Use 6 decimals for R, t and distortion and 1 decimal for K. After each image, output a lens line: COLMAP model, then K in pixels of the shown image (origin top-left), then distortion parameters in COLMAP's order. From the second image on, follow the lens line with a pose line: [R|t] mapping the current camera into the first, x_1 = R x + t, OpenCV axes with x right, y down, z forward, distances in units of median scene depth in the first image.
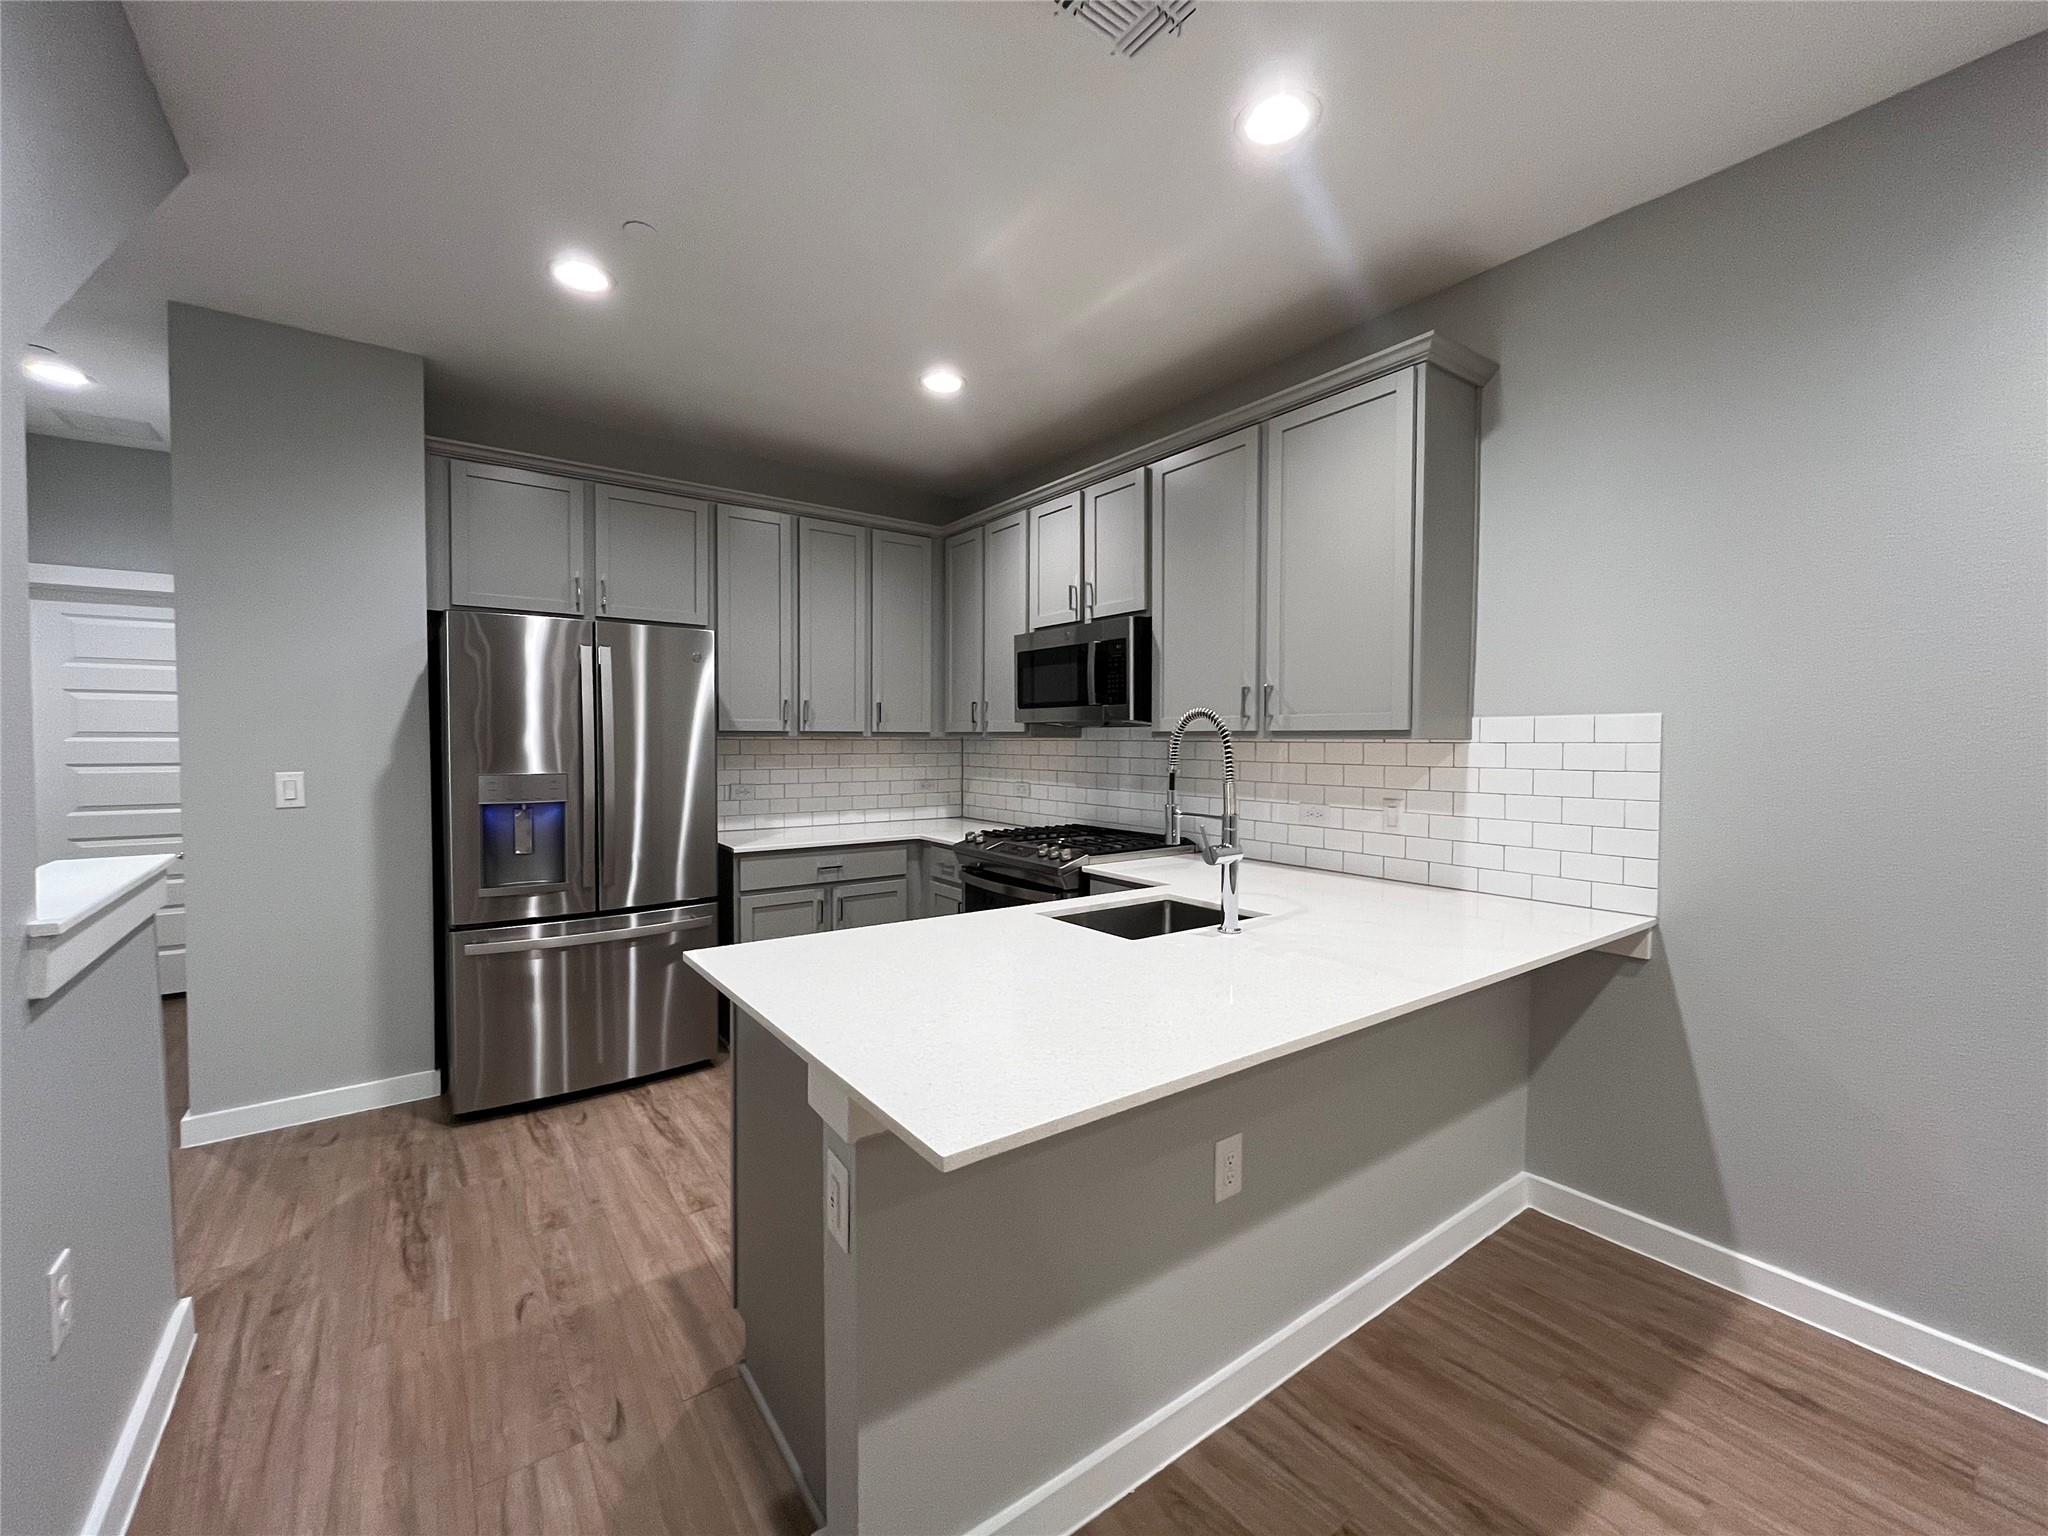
lens RADIAL K [[837.5, 0, 1018.9], [0, 837.5, 770.0], [0, 0, 1]] dist [-0.006784, 0.001012]
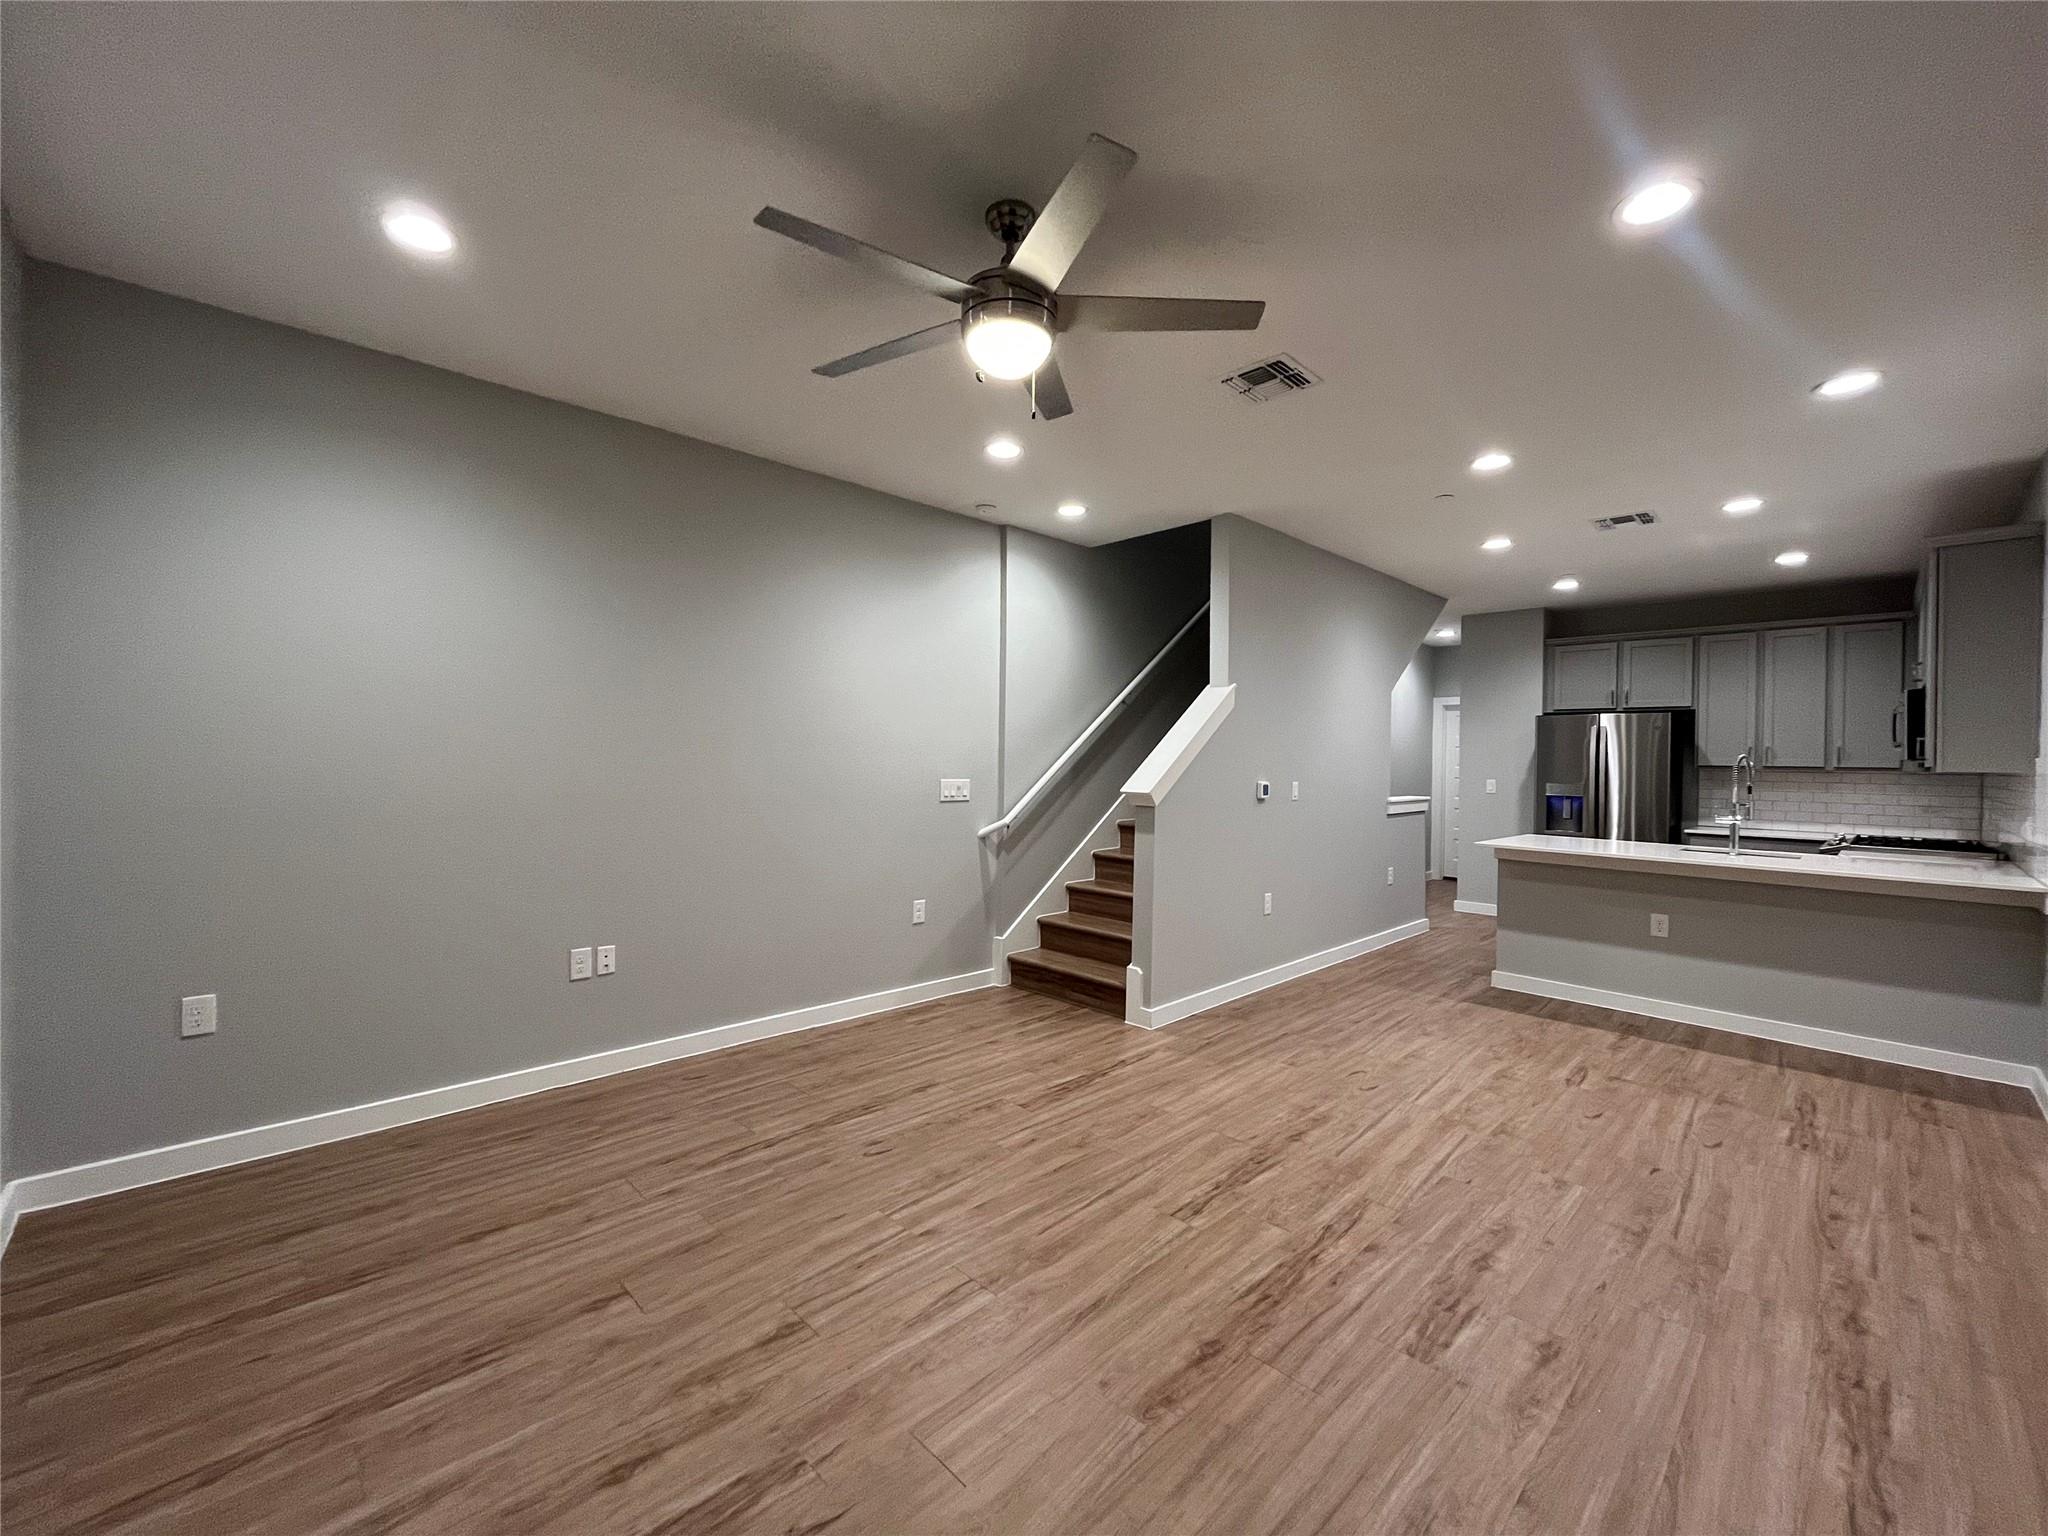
lens RADIAL K [[837.5, 0, 1014.5], [0, 837.5, 762.7], [0, 0, 1]] dist [-0.006784, 0.001012]
pose [[0.144489, 0.001850, -0.989505, 1.219677], [-0.051041, 0.998681, -0.005586, 0.030893], [0.988189, 0.051313, 0.144393, -0.693453]]
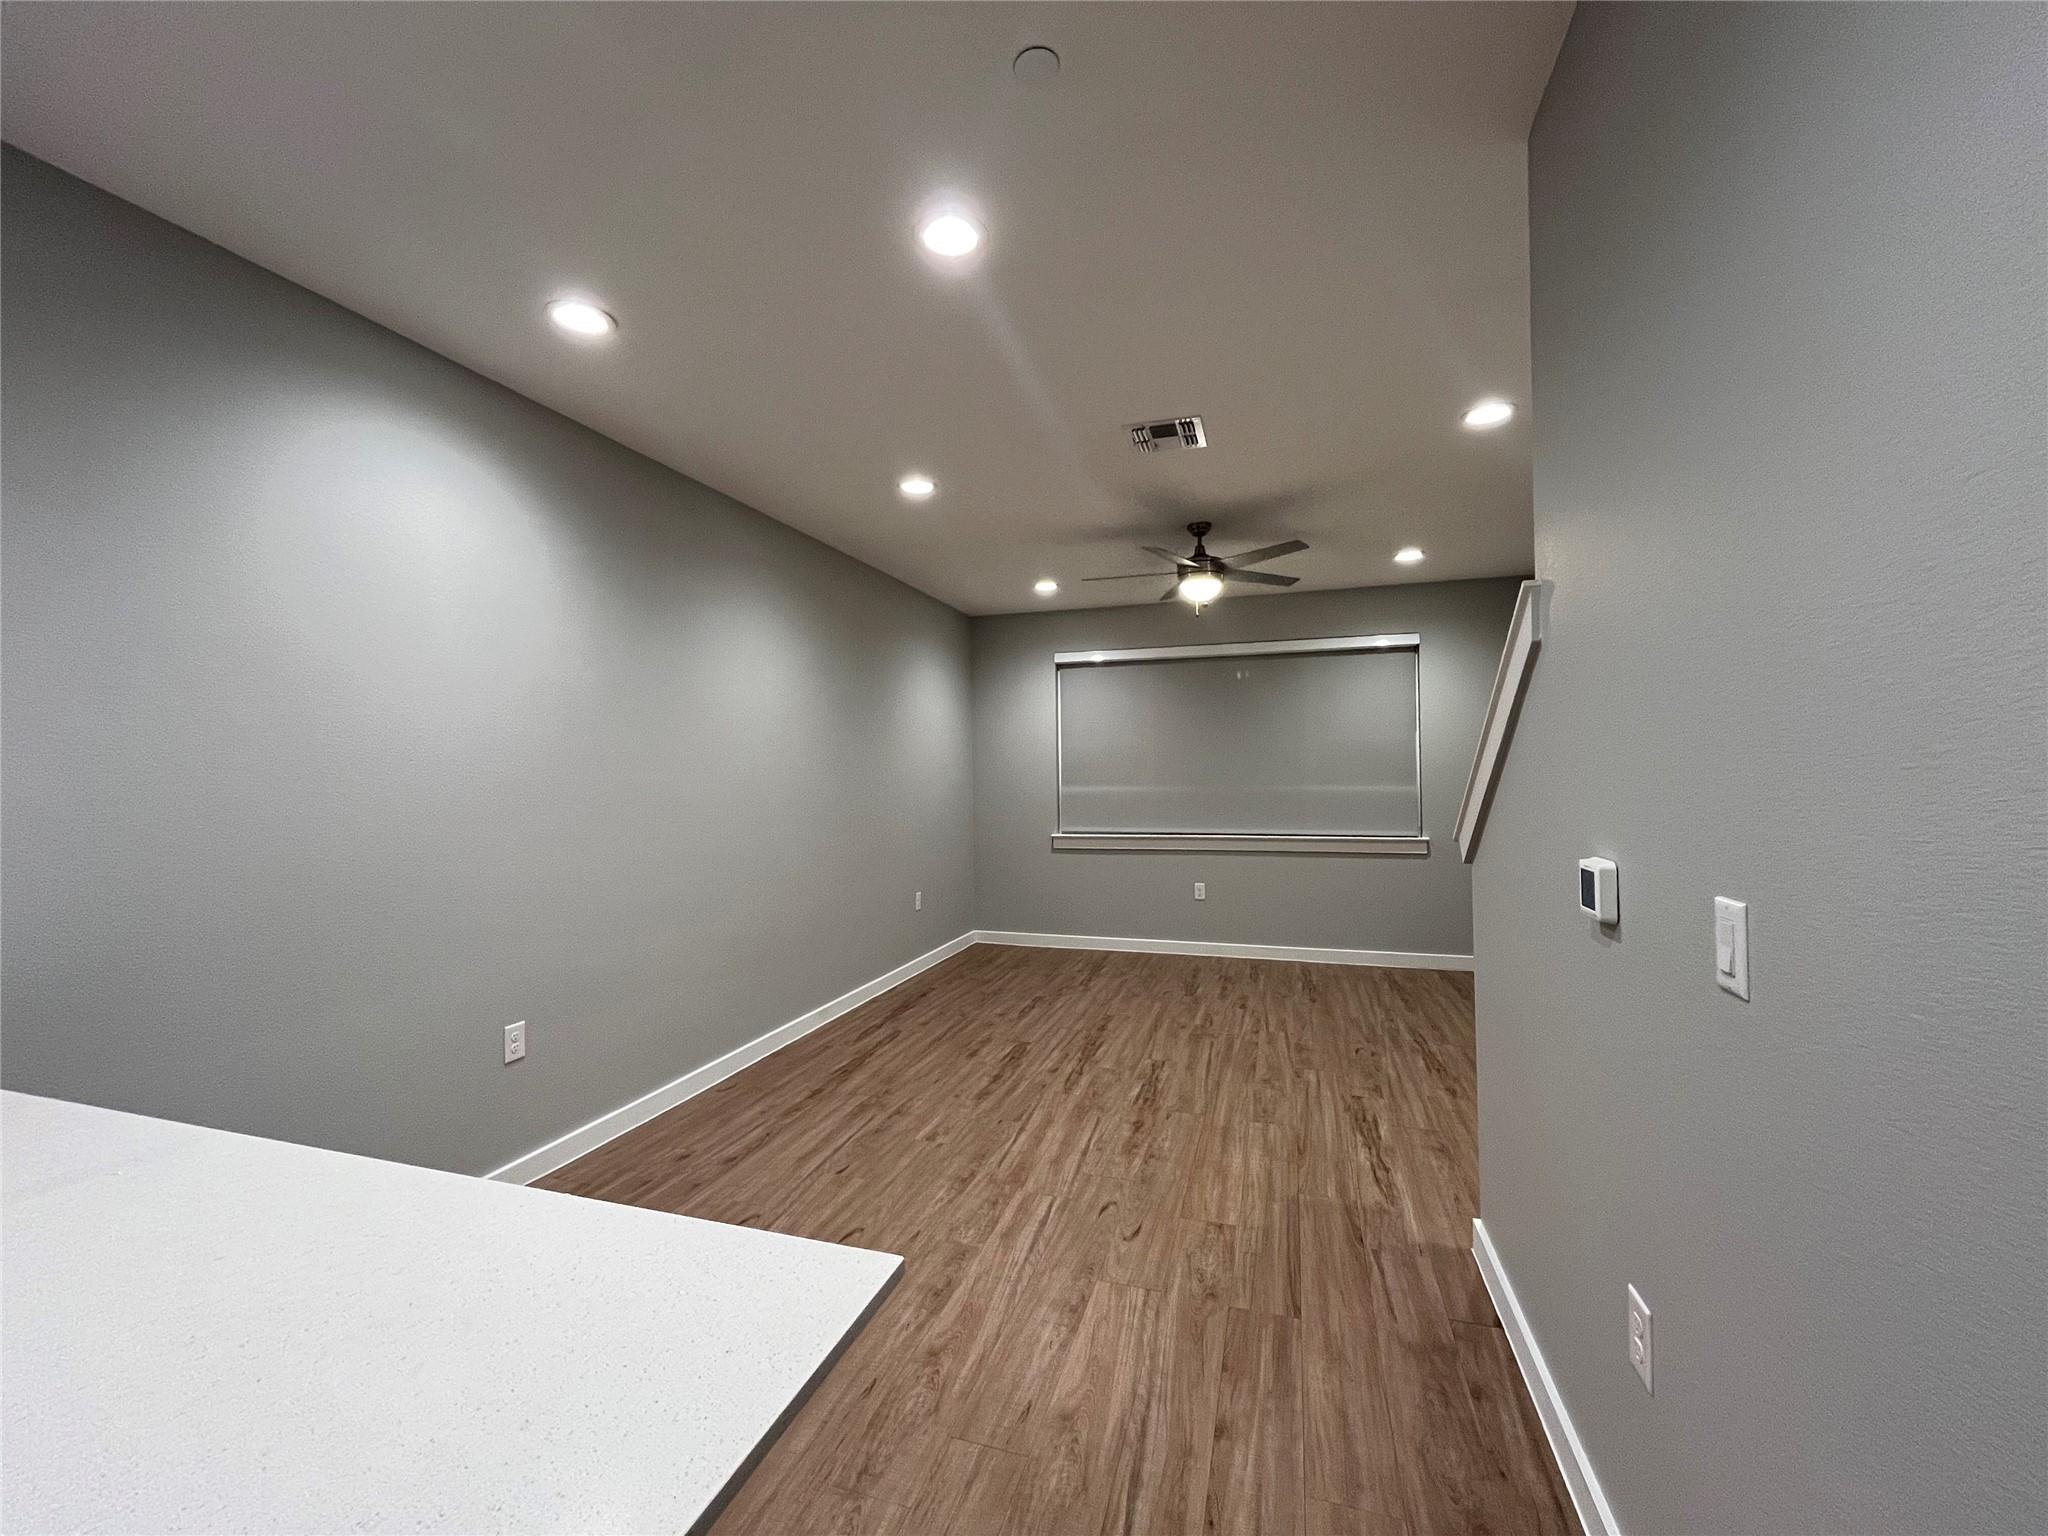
lens RADIAL K [[837.5, 0, 1026.5], [0, 837.5, 771.3], [0, 0, 1]] dist [-0.006784, 0.001012]
pose [[-0.599796, 0.007718, 0.800115, -0.235612], [0.038405, 0.999079, 0.019153, -0.027115], [-0.799231, 0.042216, -0.599540, 0.360991]]
